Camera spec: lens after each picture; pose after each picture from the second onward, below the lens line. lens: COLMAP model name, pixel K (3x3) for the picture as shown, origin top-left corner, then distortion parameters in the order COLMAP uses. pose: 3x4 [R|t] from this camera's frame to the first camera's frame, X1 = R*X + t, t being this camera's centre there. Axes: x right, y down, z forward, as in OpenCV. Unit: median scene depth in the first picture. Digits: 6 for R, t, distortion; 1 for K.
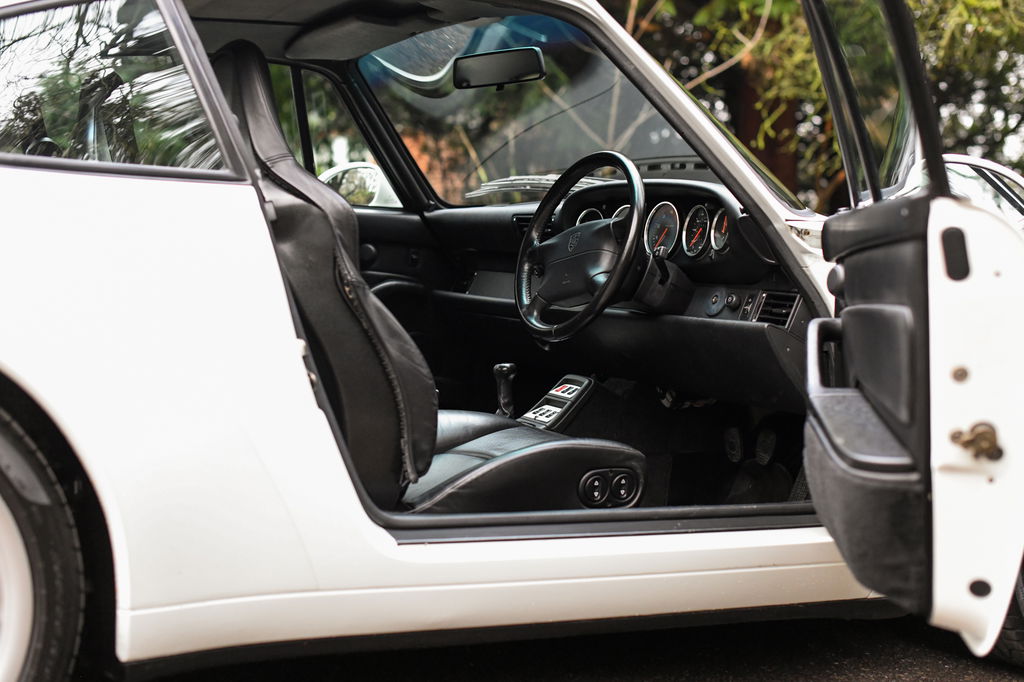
lens RADIAL K [[1589.9, 0, 512.0], [0, 1589.9, 341.0], [0, 0, 1]] dist [-0.146764, 0.017560]
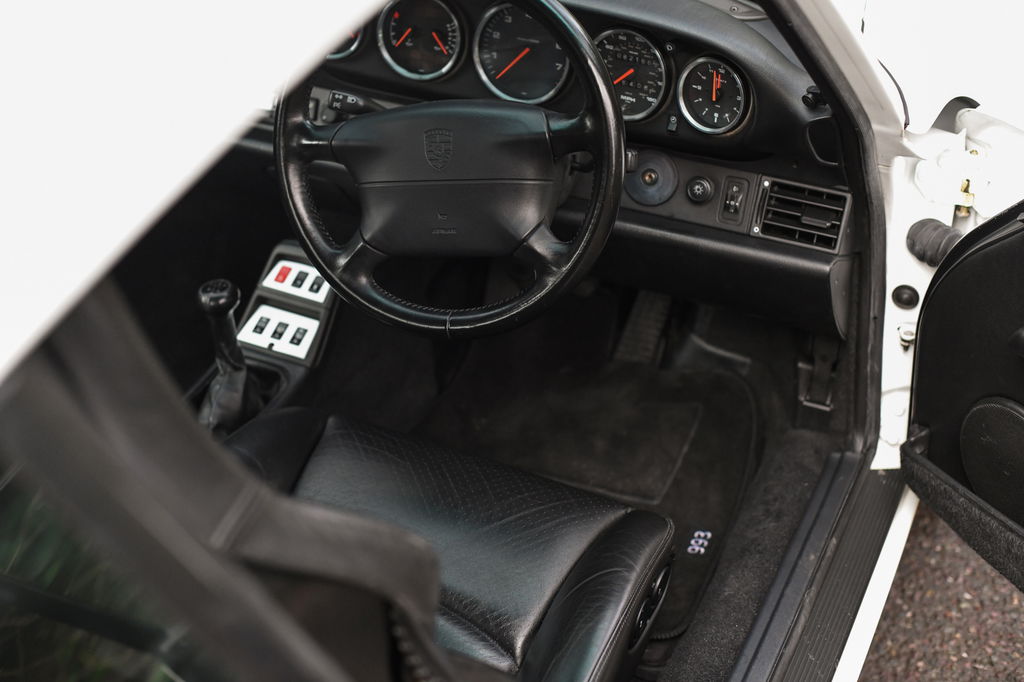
lens RADIAL K [[1545.2, 0, 512.0], [0, 1545.2, 341.0], [0, 0, 1]] dist [-0.160455, 0.037312]
pose [[0.800495, -0.342515, 0.491825, -0.218669], [0.044480, 0.852299, 0.521160, -0.279269], [-0.597687, -0.395309, 0.697496, 0.619801]]
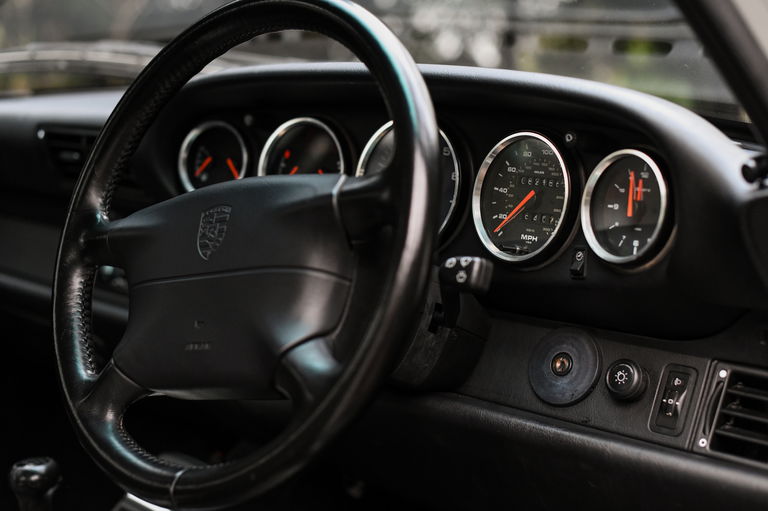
lens RADIAL K [[1158.9, 0, 384.0], [0, 1158.9, 255.5], [0, 0, 1]] dist [-0.160455, 0.037312]
pose [[0.953956, -0.038125, 0.297514, -0.003634], [0.011527, 0.995816, 0.090649, -0.083136], [-0.299725, -0.083046, 0.950404, 0.746657]]
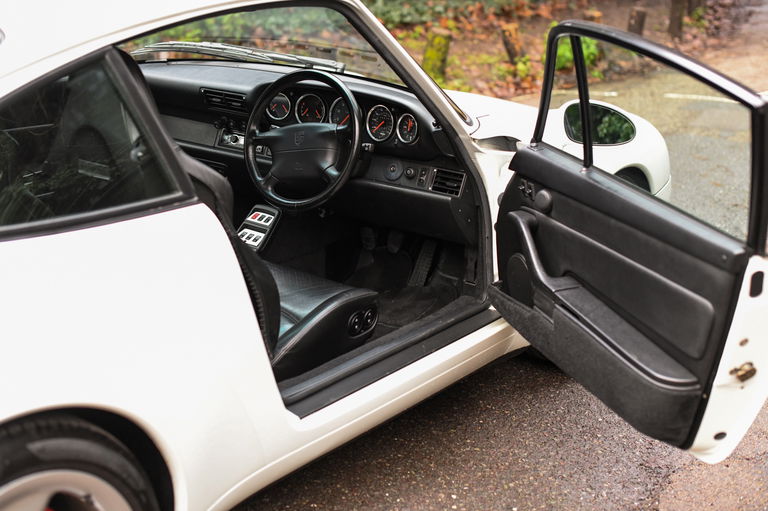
lens RADIAL K [[1192.4, 0, 384.0], [0, 1192.4, 255.5], [0, 0, 1]] dist [-0.146764, 0.017560]
pose [[0.902993, -0.139731, 0.406298, -0.342892], [0.026573, 0.961992, 0.271783, -0.252329], [-0.428832, -0.234622, 0.872385, 0.027697]]
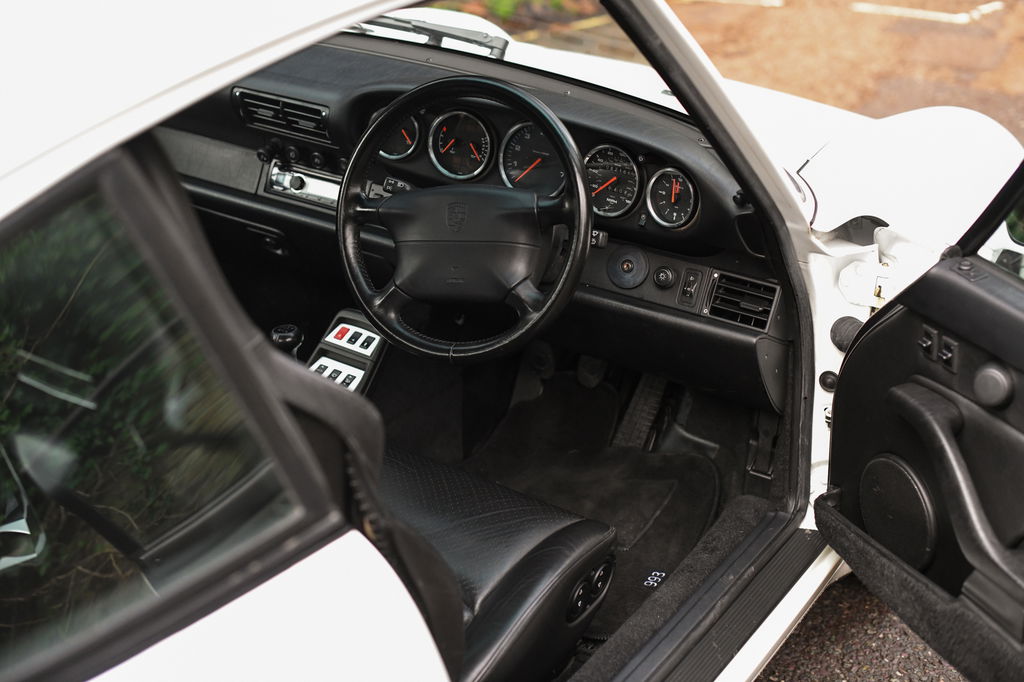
lens RADIAL K [[1545.2, 0, 512.0], [0, 1545.2, 341.0], [0, 0, 1]] dist [-0.160455, 0.037312]
pose [[0.863789, -0.190499, 0.466454, -0.270922], [-0.001706, 0.924660, 0.380789, -0.275937], [-0.503851, -0.329717, 0.798386, 0.442075]]
